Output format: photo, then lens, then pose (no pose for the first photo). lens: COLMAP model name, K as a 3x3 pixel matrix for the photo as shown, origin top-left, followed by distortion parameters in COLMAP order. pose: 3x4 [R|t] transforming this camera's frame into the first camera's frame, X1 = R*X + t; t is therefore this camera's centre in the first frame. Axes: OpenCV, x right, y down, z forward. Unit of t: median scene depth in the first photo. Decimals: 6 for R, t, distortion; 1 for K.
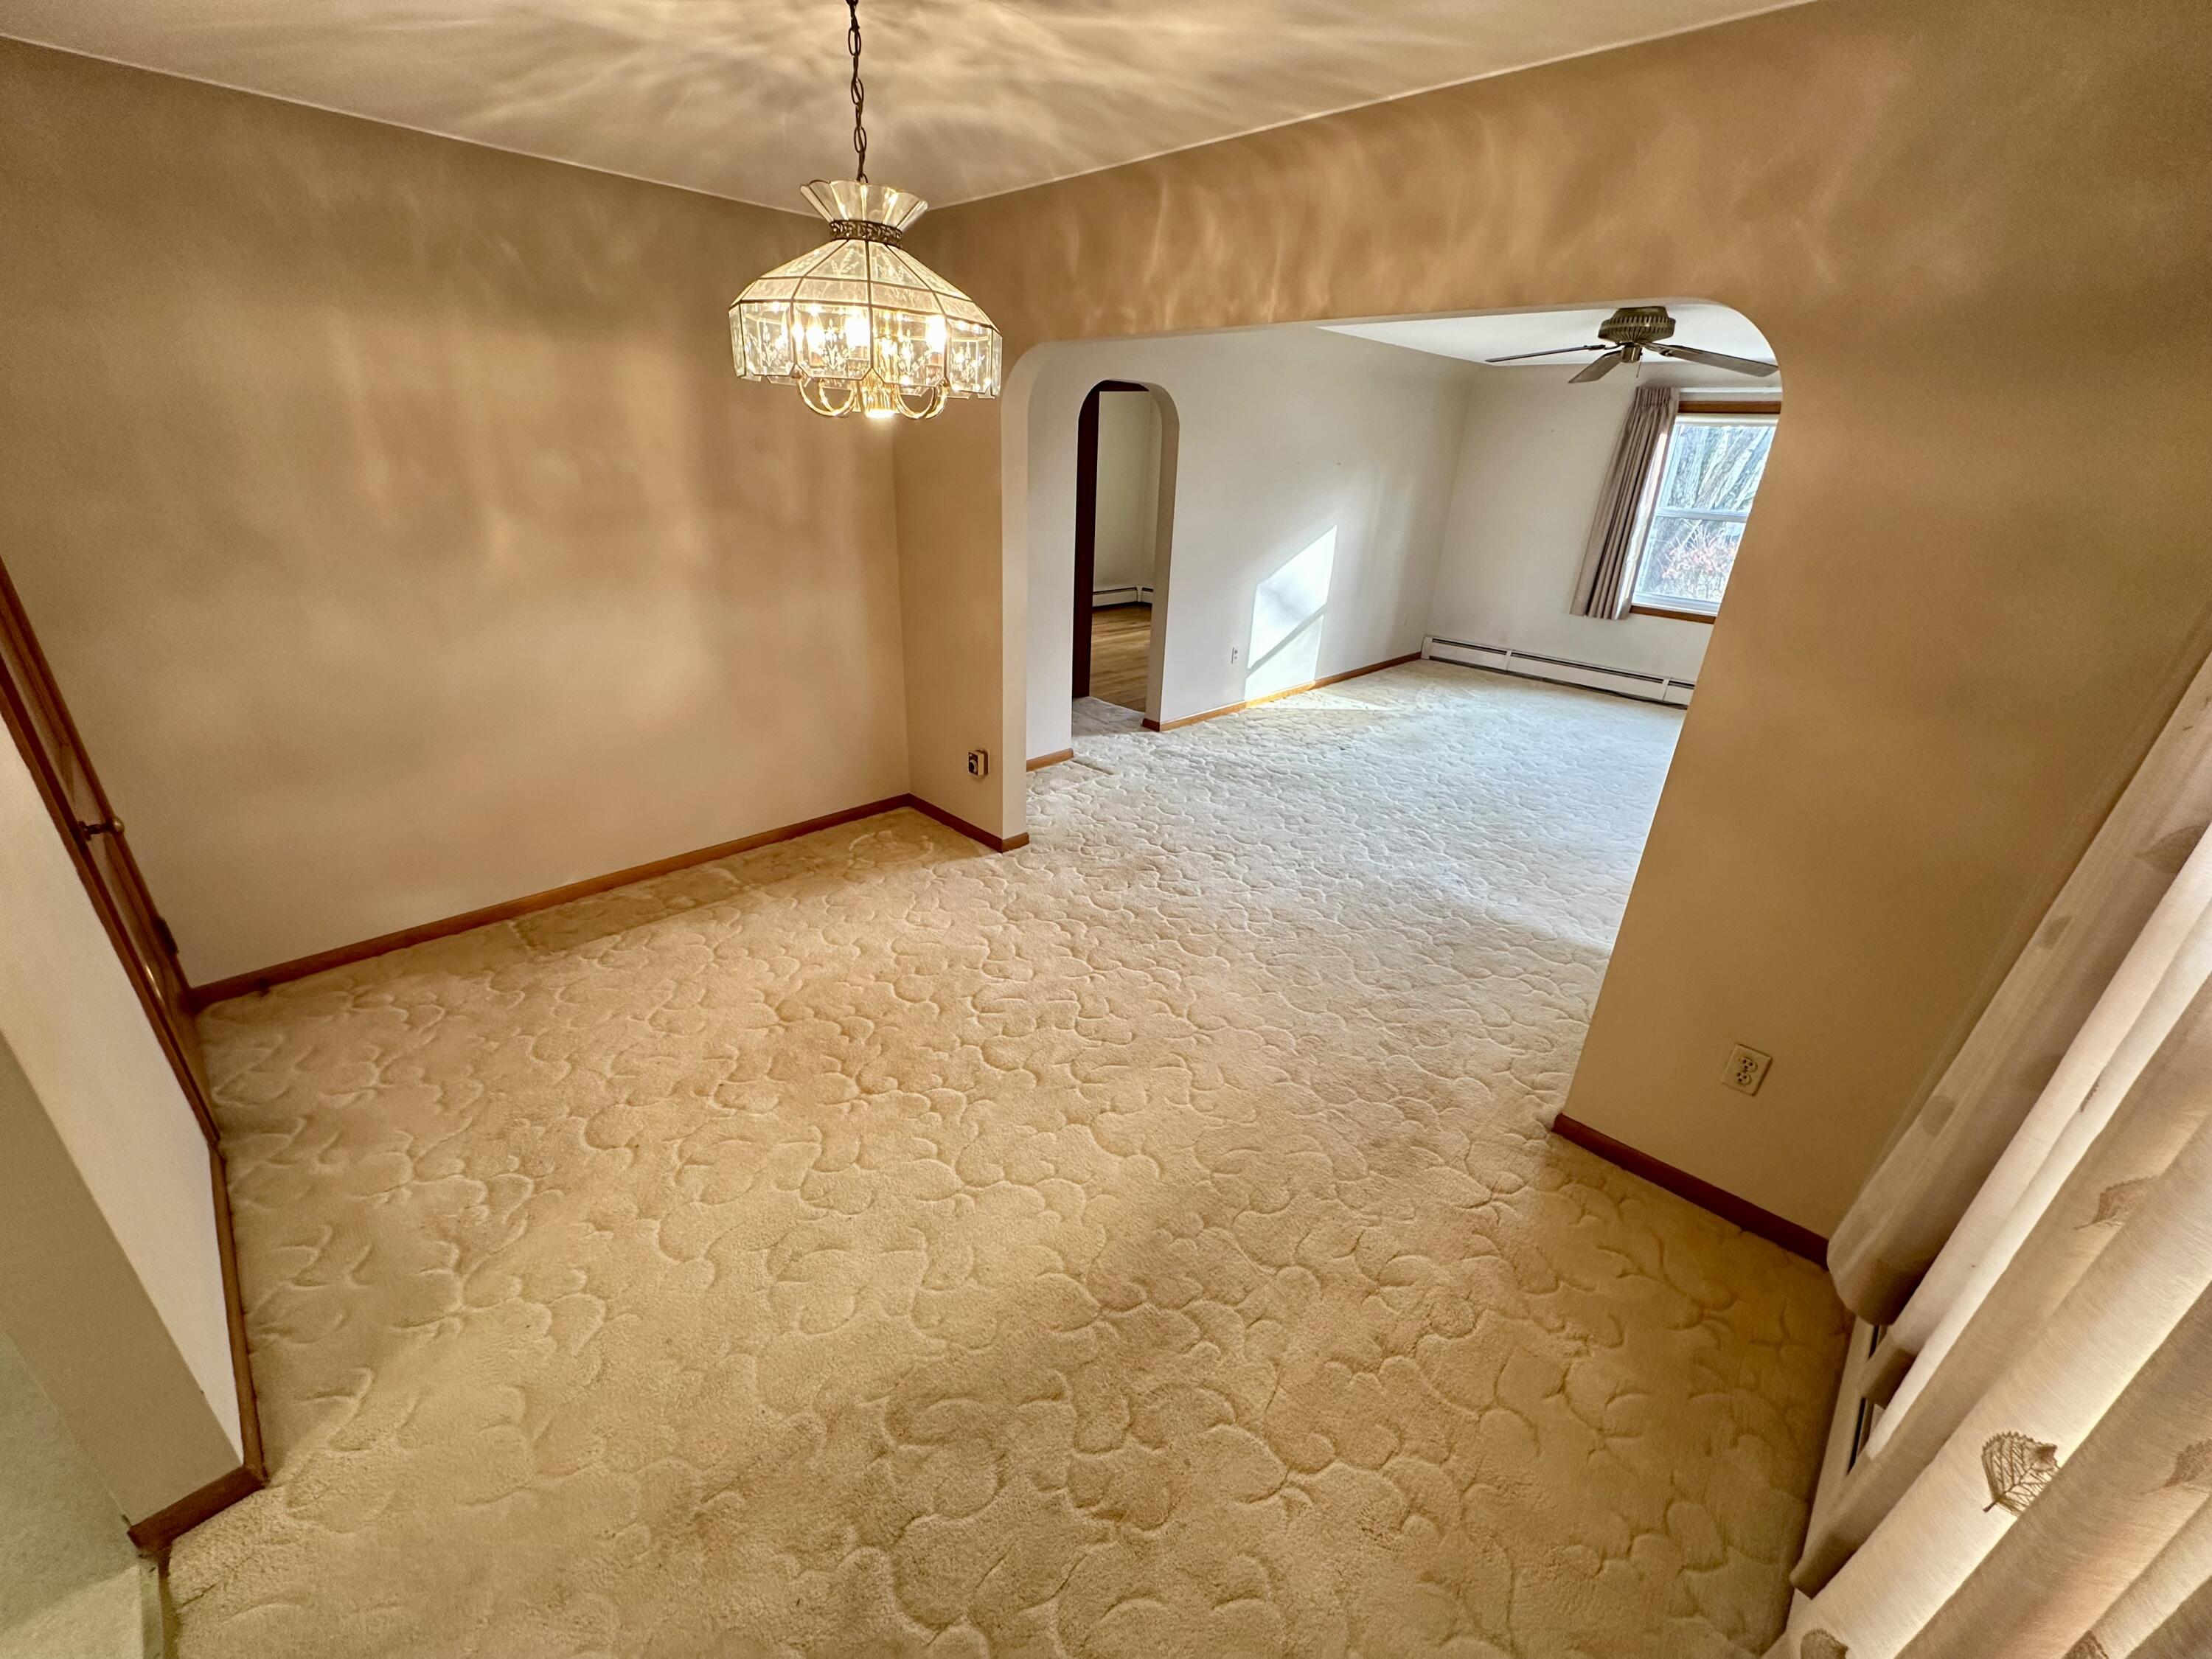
lens RADIAL K [[877.2, 0, 1097.0], [0, 877.2, 836.1], [0, 0, 1]] dist [-0.003402, -0.000025]
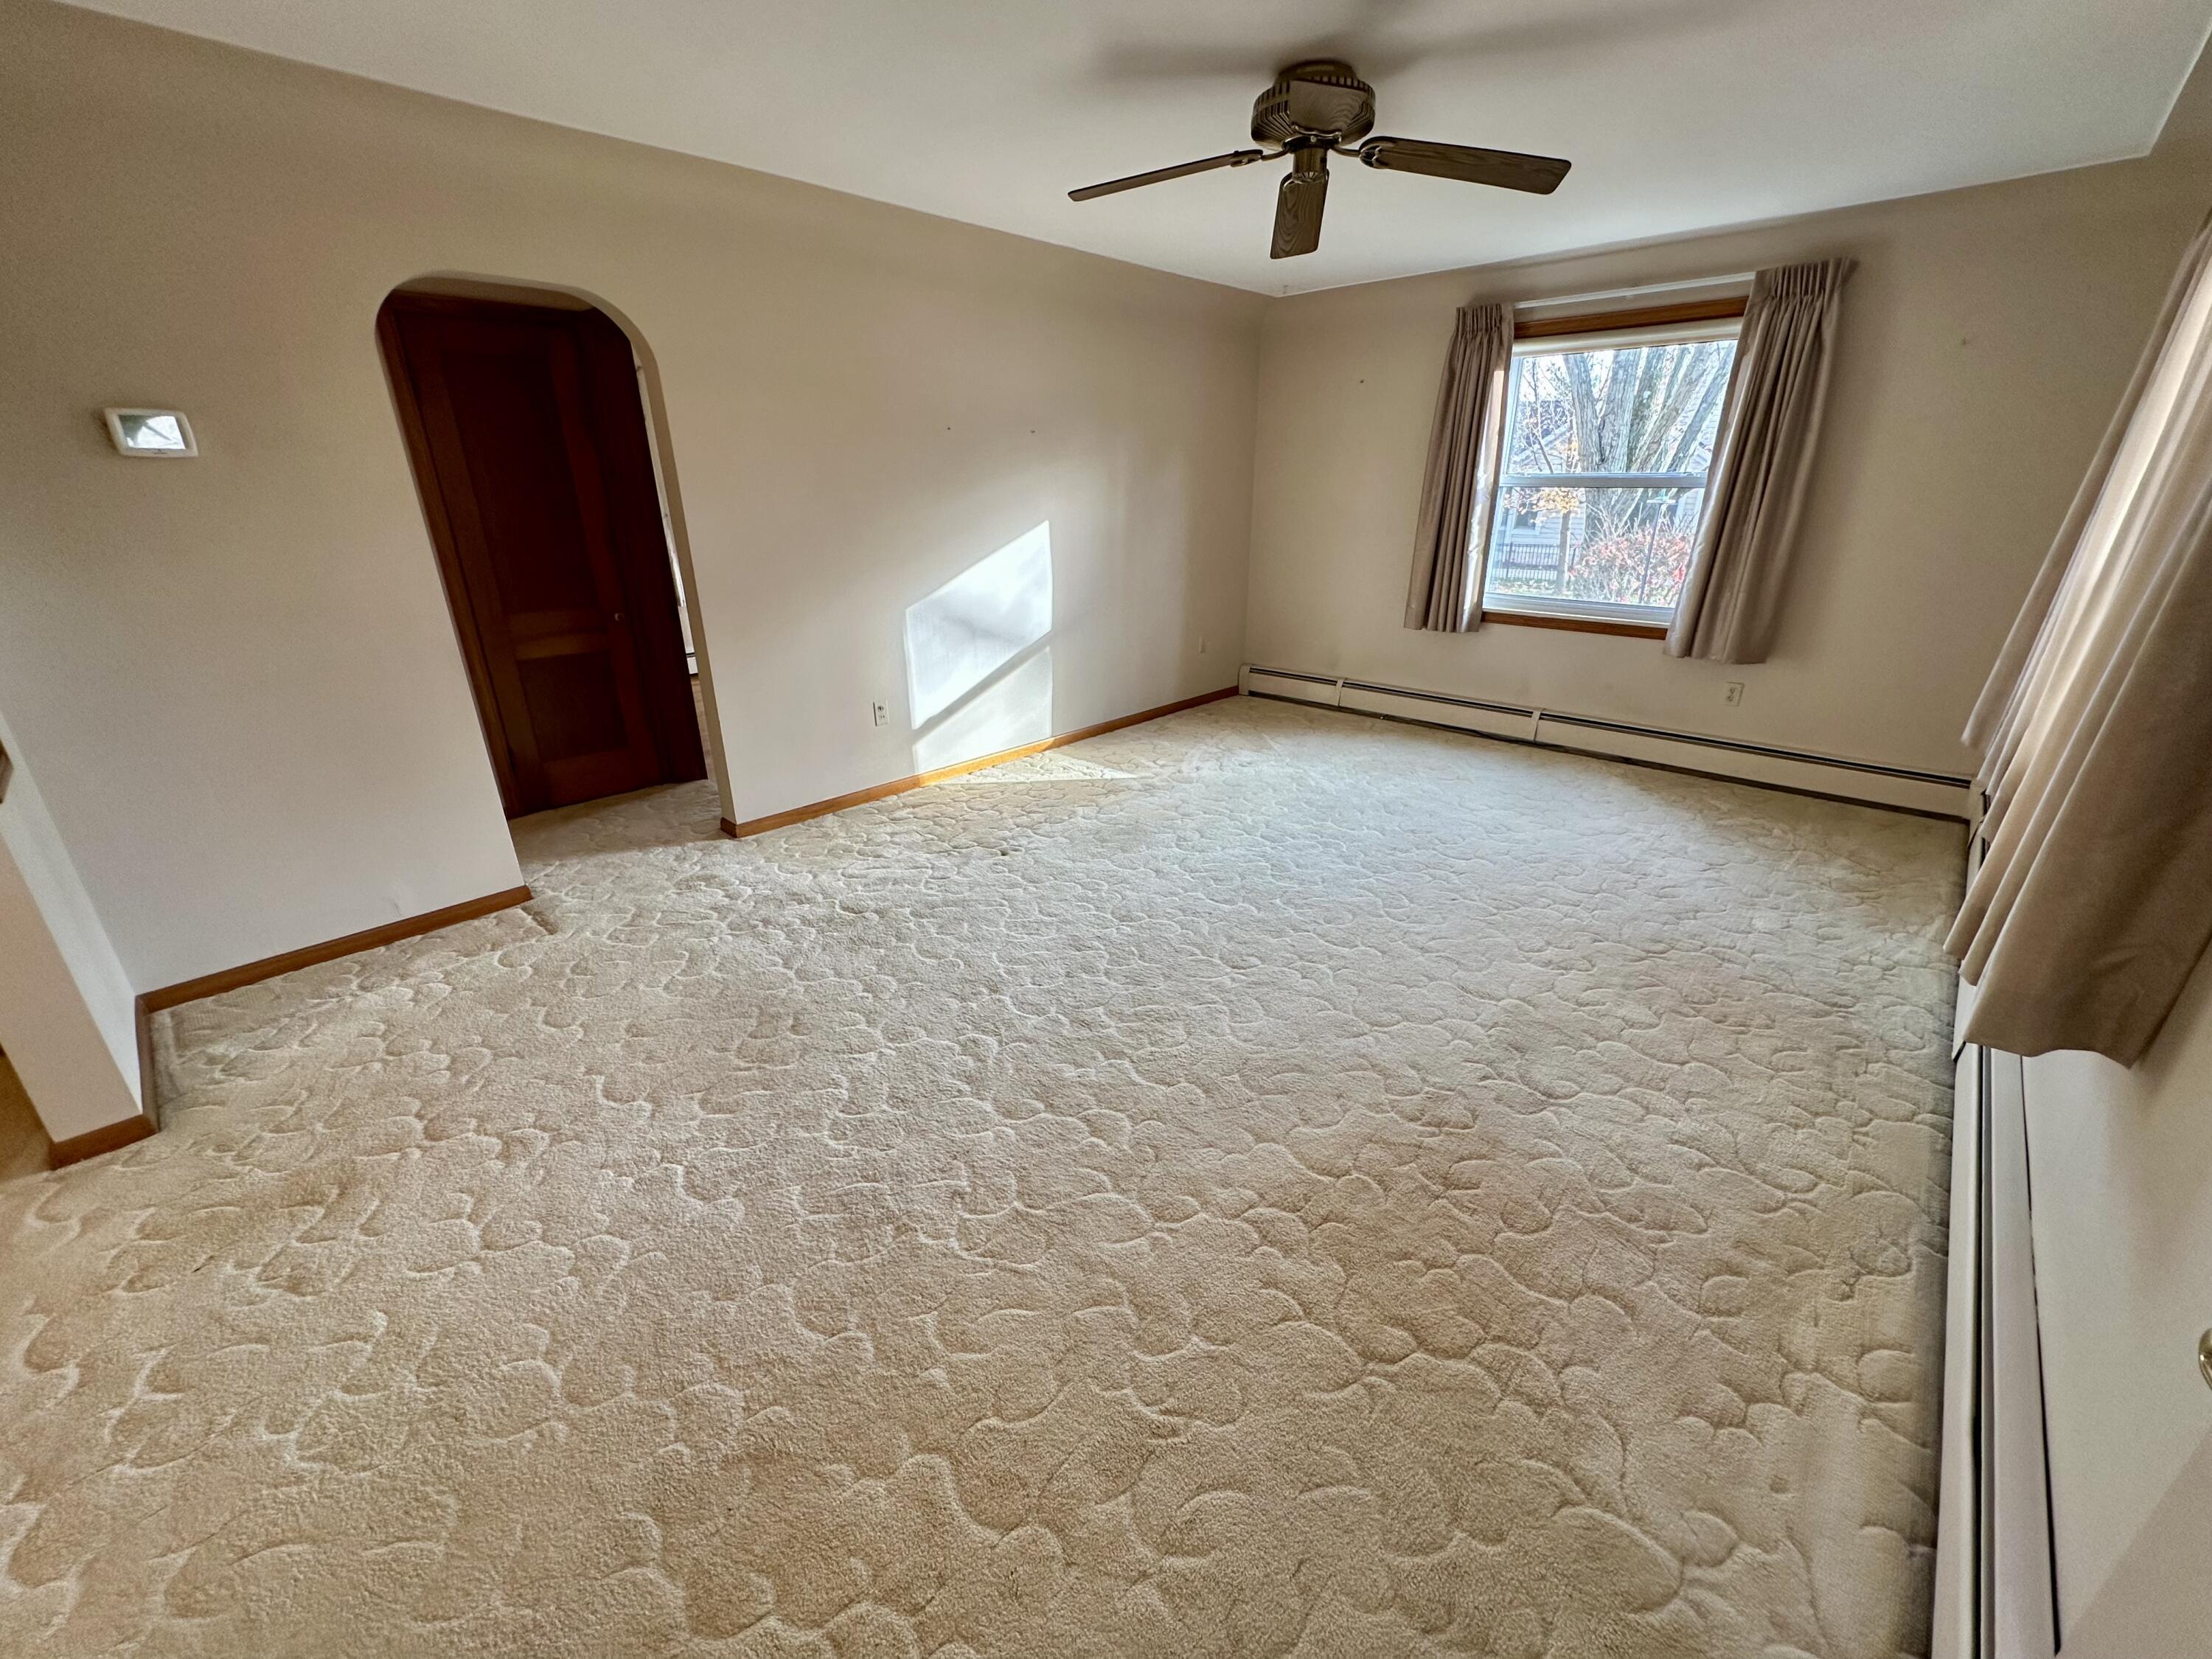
lens RADIAL K [[877.2, 0, 1106.5], [0, 877.2, 830.4], [0, 0, 1]] dist [-0.003402, -0.000025]
pose [[0.998671, -0.050902, 0.008110, 0.312413], [0.051181, 0.997925, -0.039056, -0.078039], [-0.006105, 0.039420, 0.999204, 0.315555]]
